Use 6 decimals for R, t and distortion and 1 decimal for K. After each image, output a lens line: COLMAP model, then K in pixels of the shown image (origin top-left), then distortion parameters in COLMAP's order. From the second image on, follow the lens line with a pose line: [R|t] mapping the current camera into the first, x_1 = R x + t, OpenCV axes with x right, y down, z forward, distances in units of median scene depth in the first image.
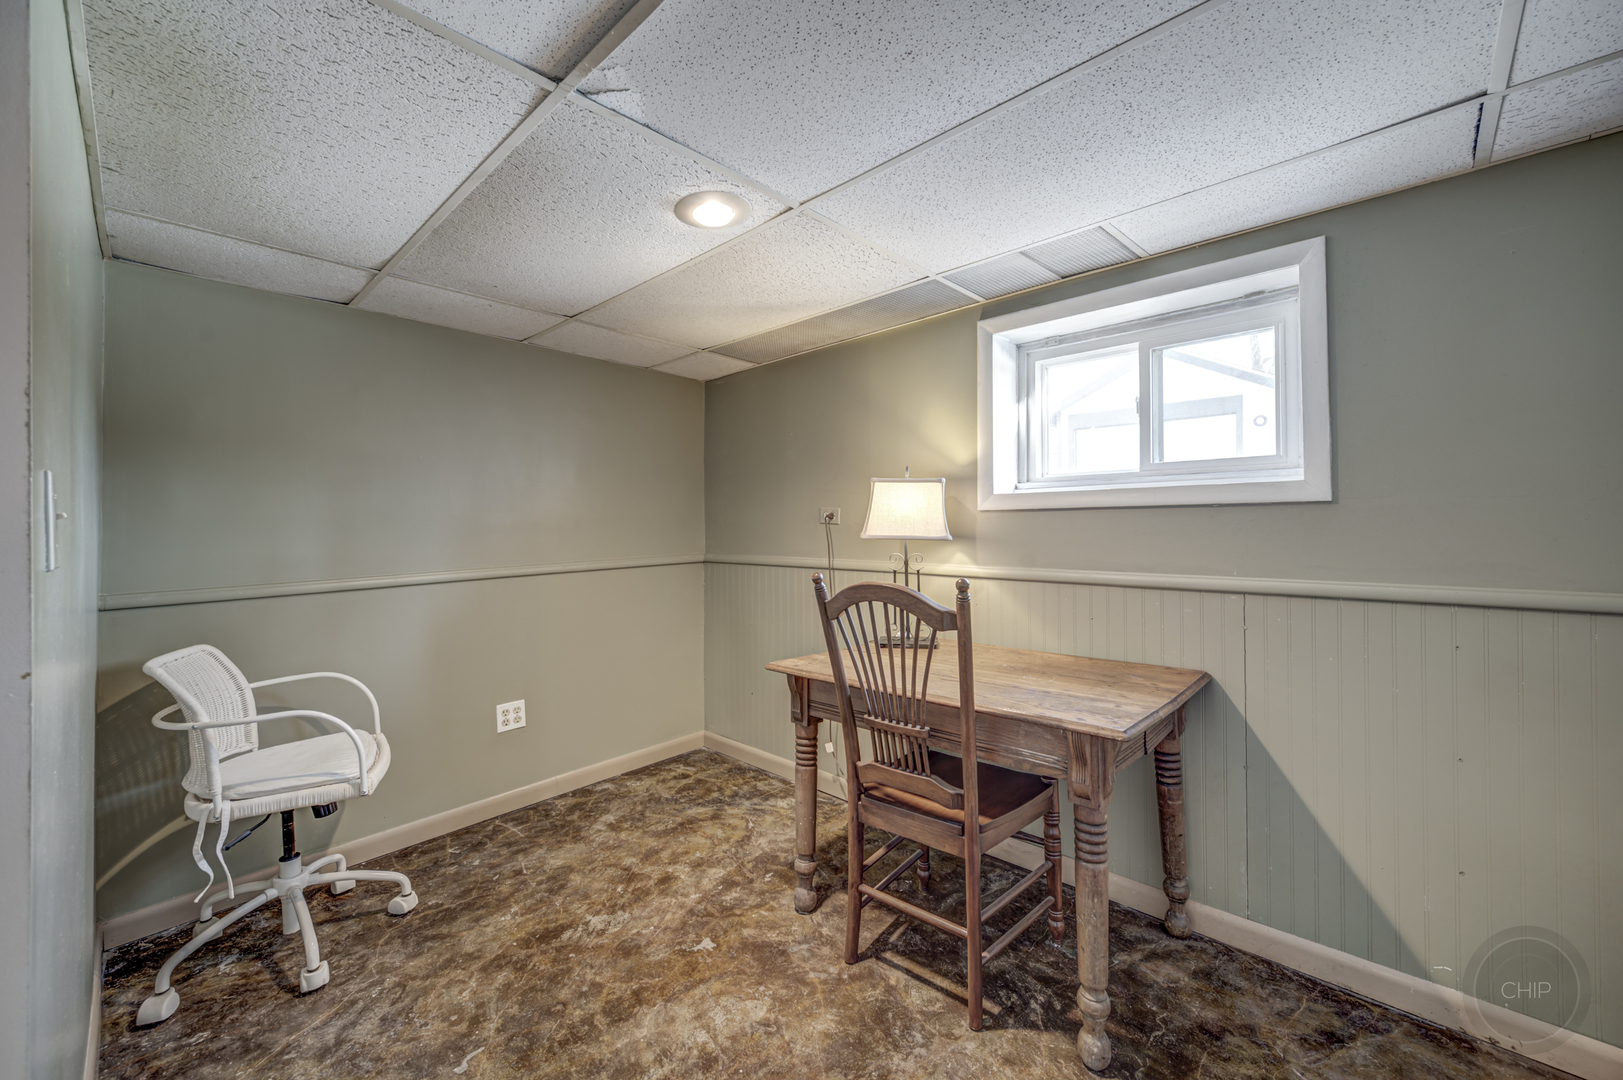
lens RADIAL K [[642.0, 0, 813.3], [0, 642.0, 536.9], [0, 0, 1]] dist [-0.000010, 0.000361]
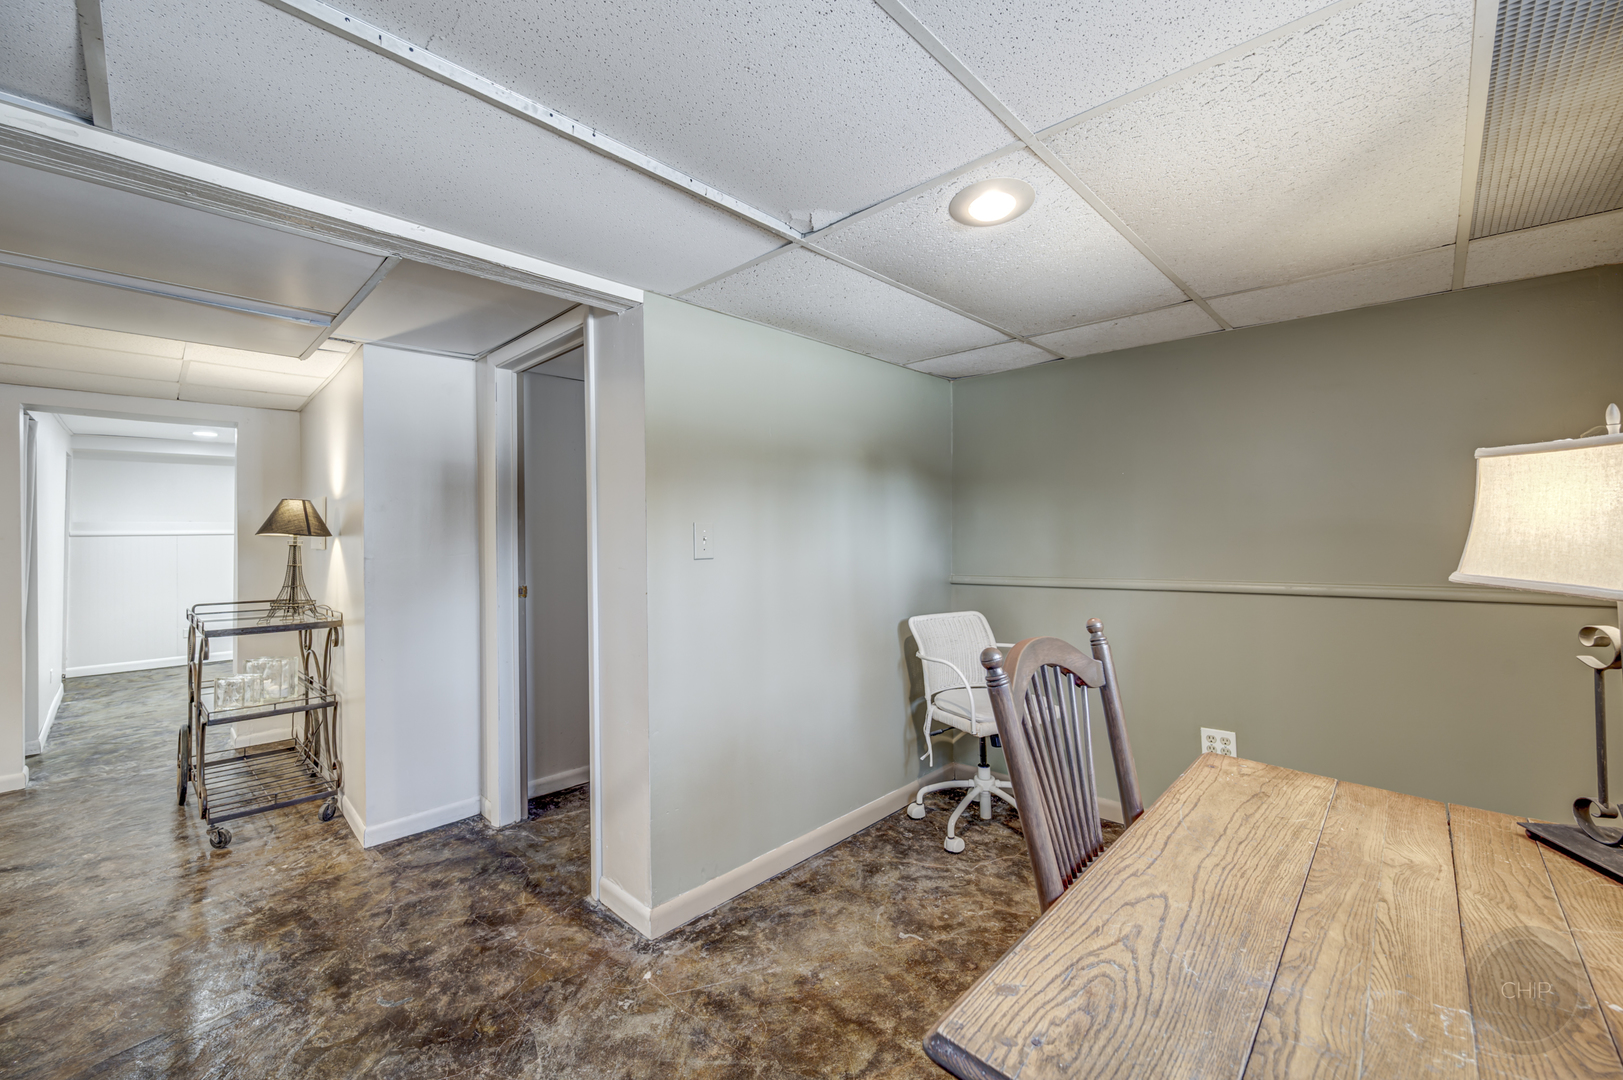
lens RADIAL K [[642.0, 0, 813.3], [0, 642.0, 536.9], [0, 0, 1]] dist [-0.000010, 0.000361]
pose [[0.009169, 0.017614, -0.999803, 0.623221], [-0.010051, 0.999796, 0.017521, -0.038115], [0.999907, 0.009888, 0.009344, 0.603000]]
